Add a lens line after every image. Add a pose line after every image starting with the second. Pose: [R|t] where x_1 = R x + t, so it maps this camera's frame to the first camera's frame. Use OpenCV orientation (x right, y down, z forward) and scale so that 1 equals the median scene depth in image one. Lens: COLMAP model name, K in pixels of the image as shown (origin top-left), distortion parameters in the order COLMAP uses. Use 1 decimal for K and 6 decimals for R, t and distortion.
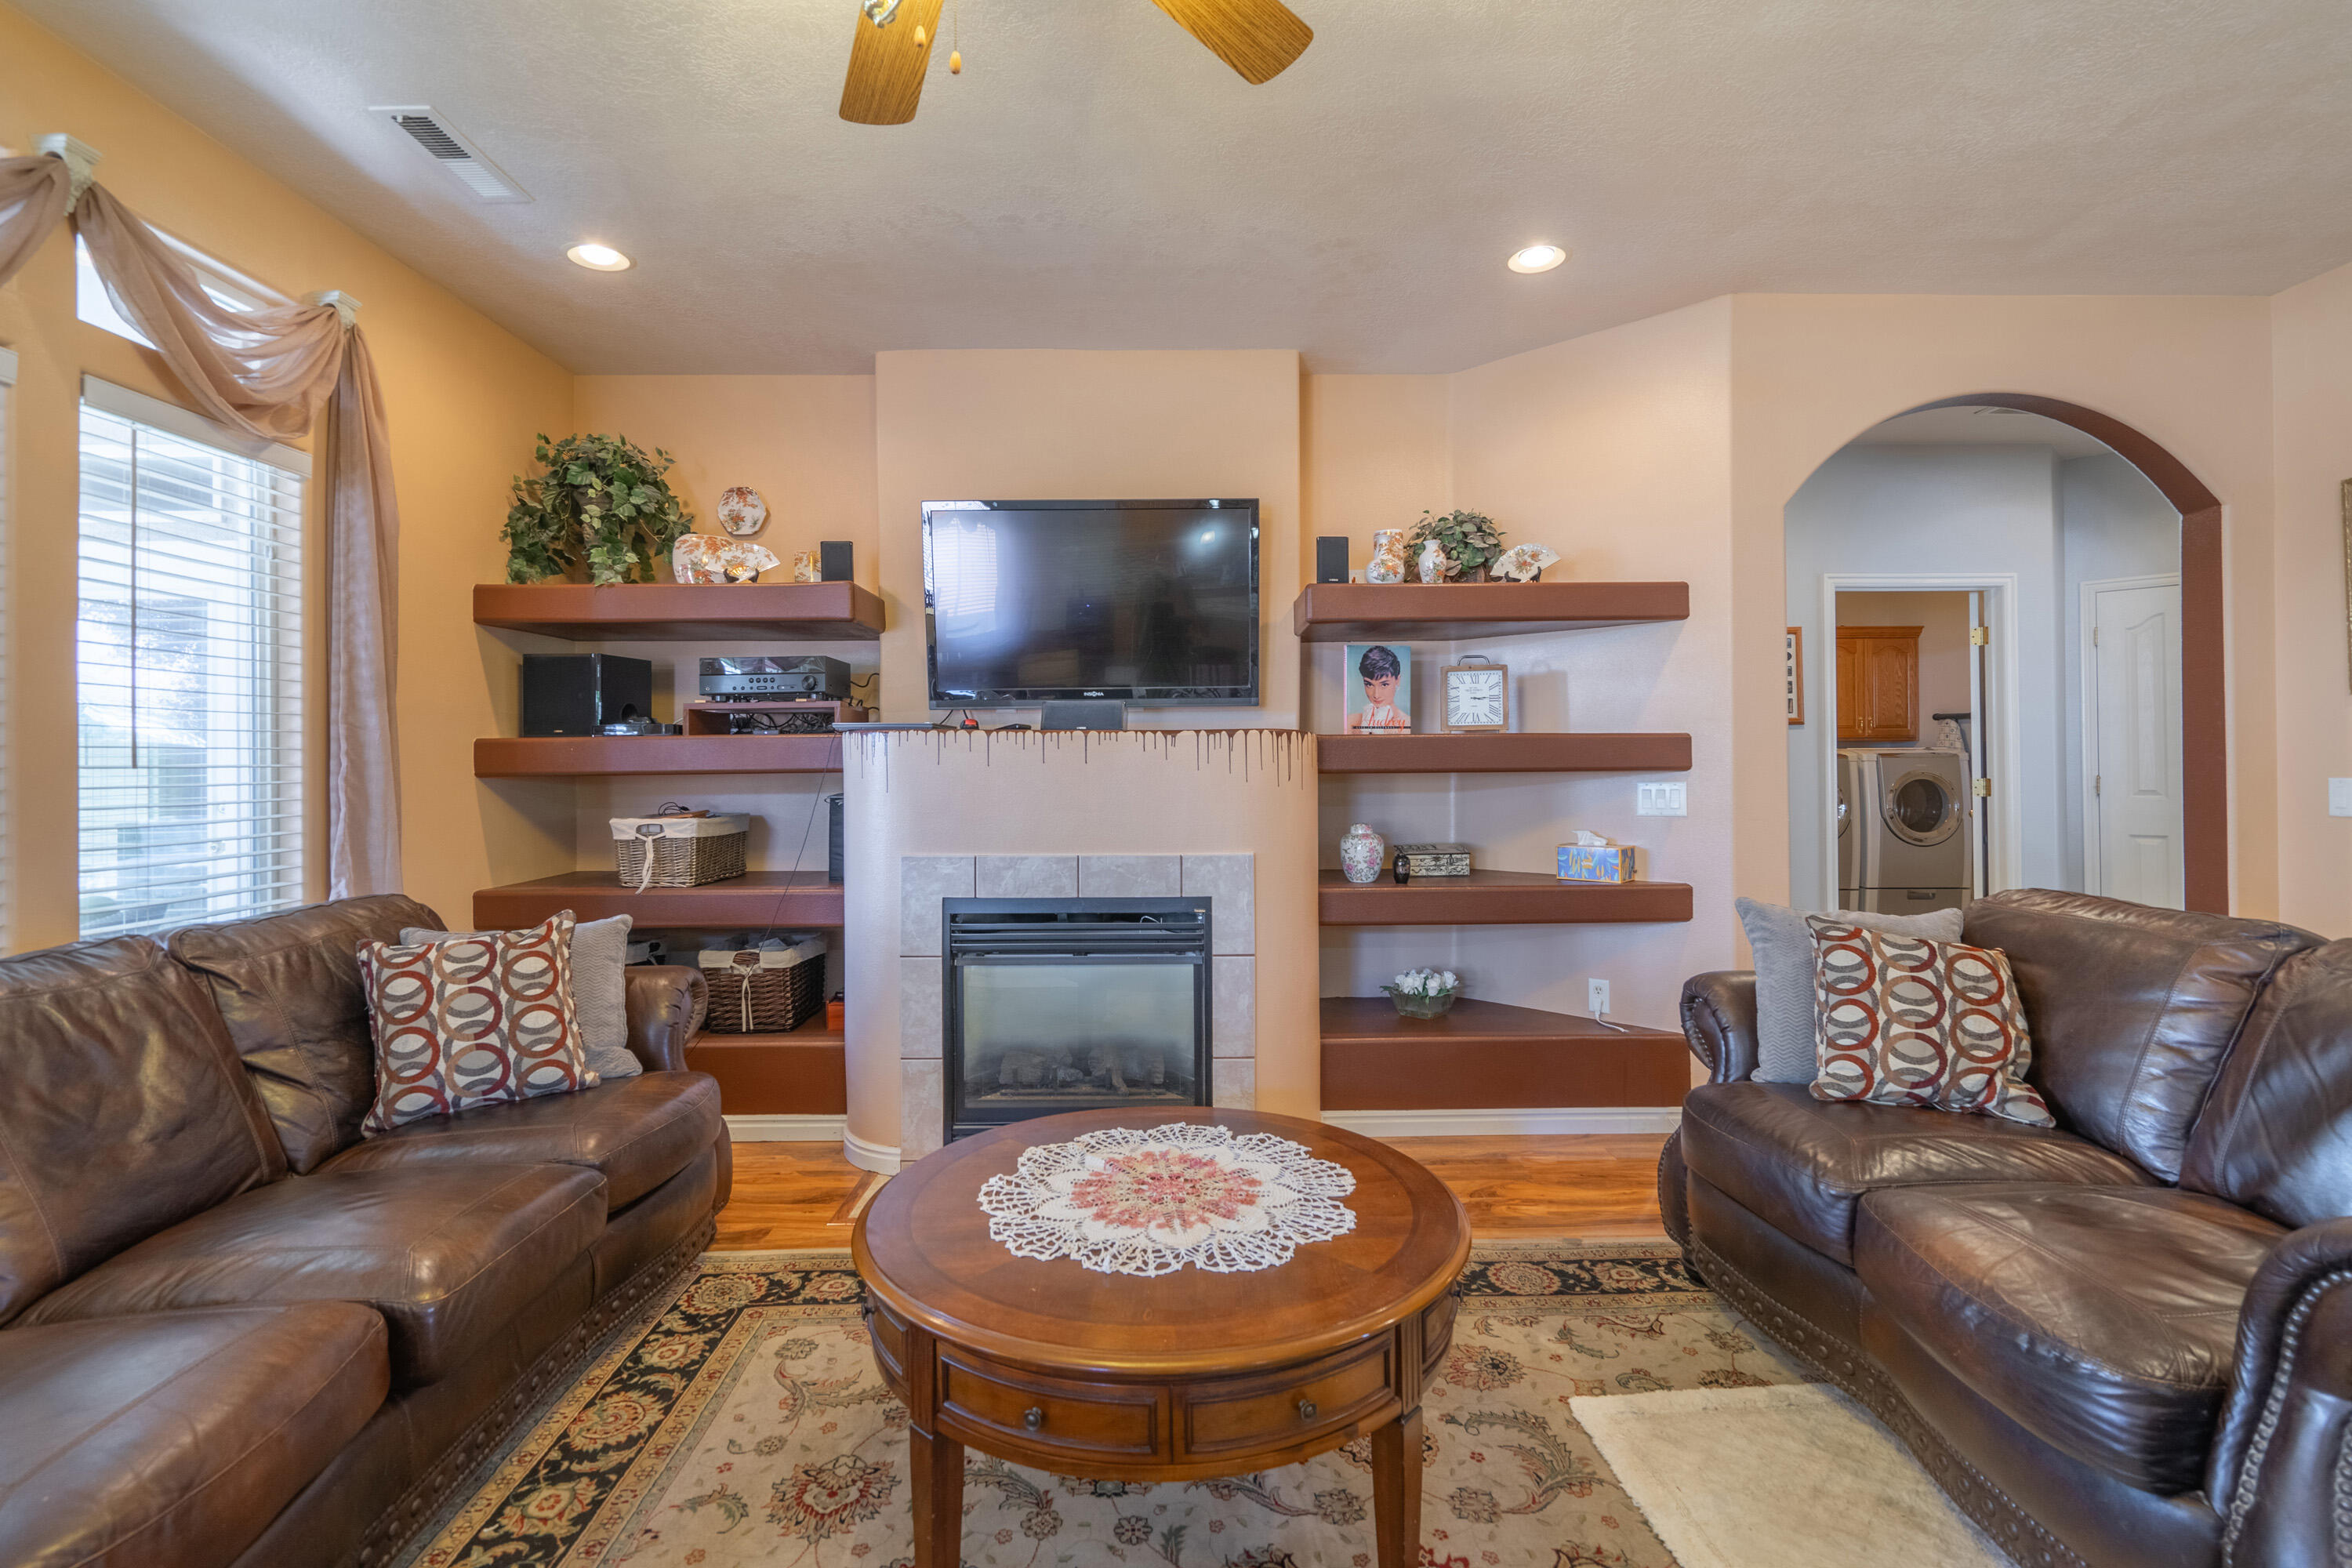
lens RADIAL K [[1078.4, 0, 1158.7], [0, 1078.4, 748.5], [0, 0, 1]] dist [0.001637, -0.000033]
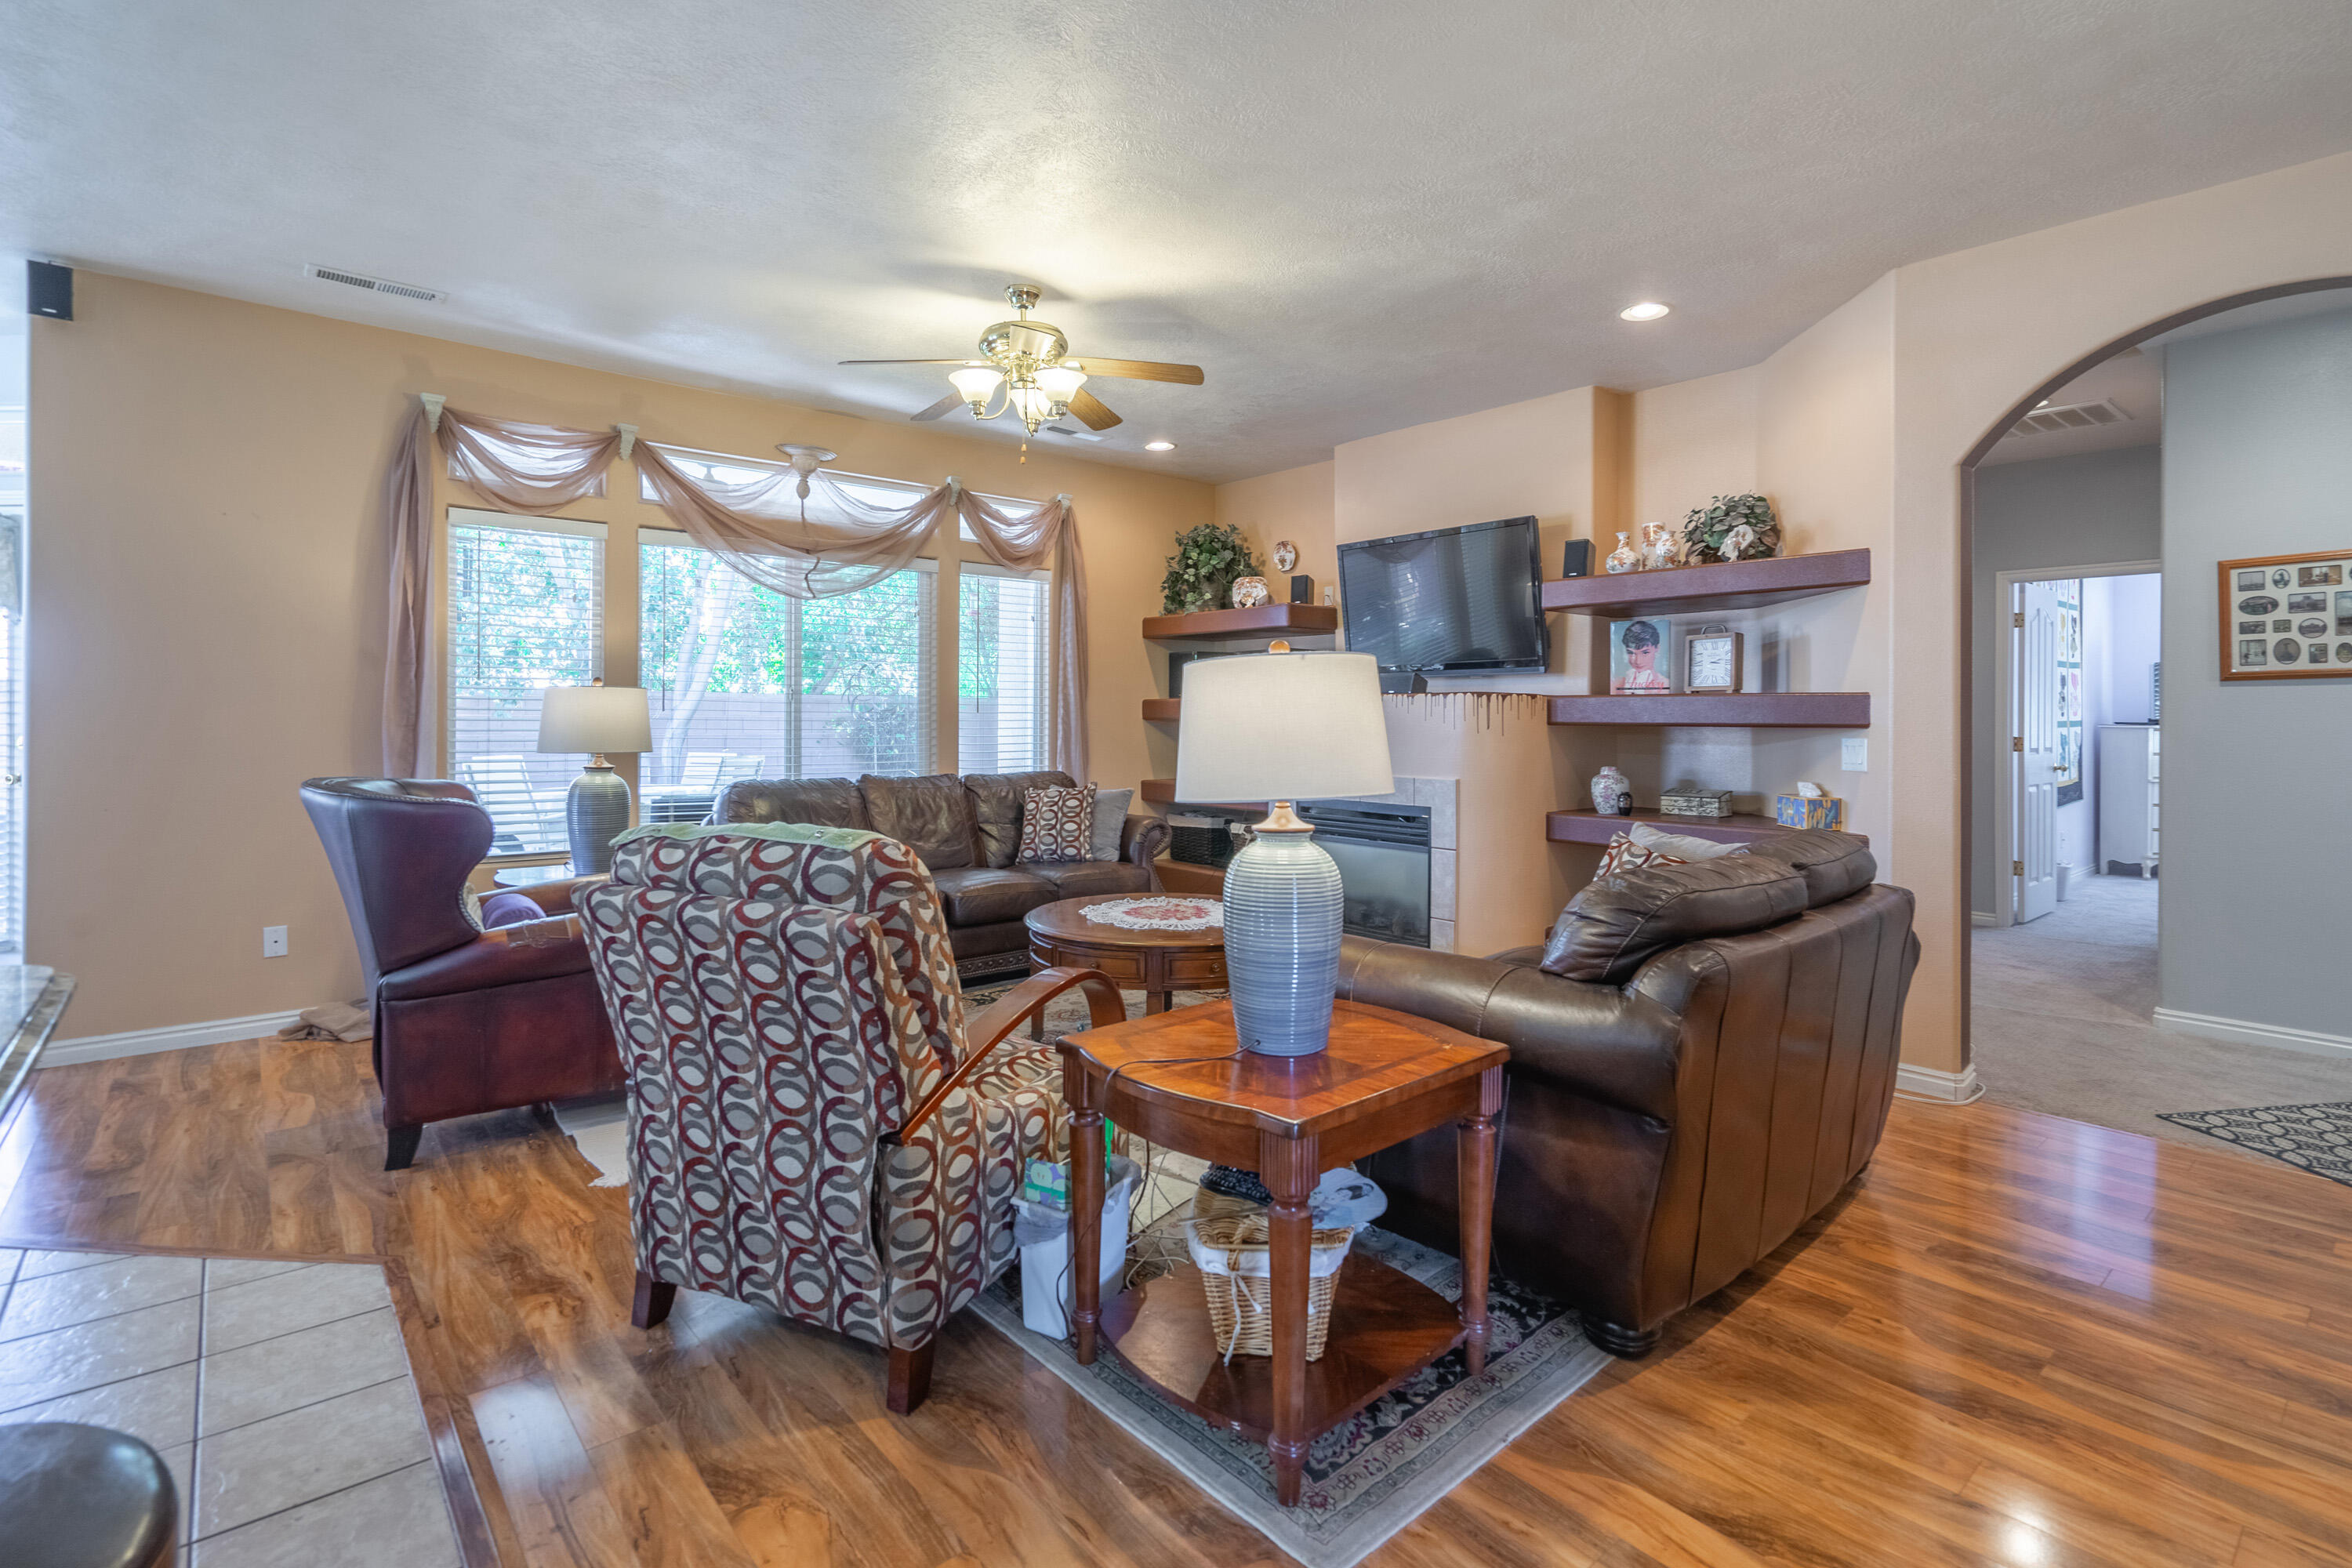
lens RADIAL K [[1078.4, 0, 1149.1], [0, 1078.4, 717.7], [0, 0, 1]] dist [0.001637, -0.000033]
pose [[0.642375, 0.011051, -0.766311, 0.922058], [0.002207, 0.999865, 0.016270, -0.009140], [0.766387, -0.012143, 0.642264, -0.234126]]
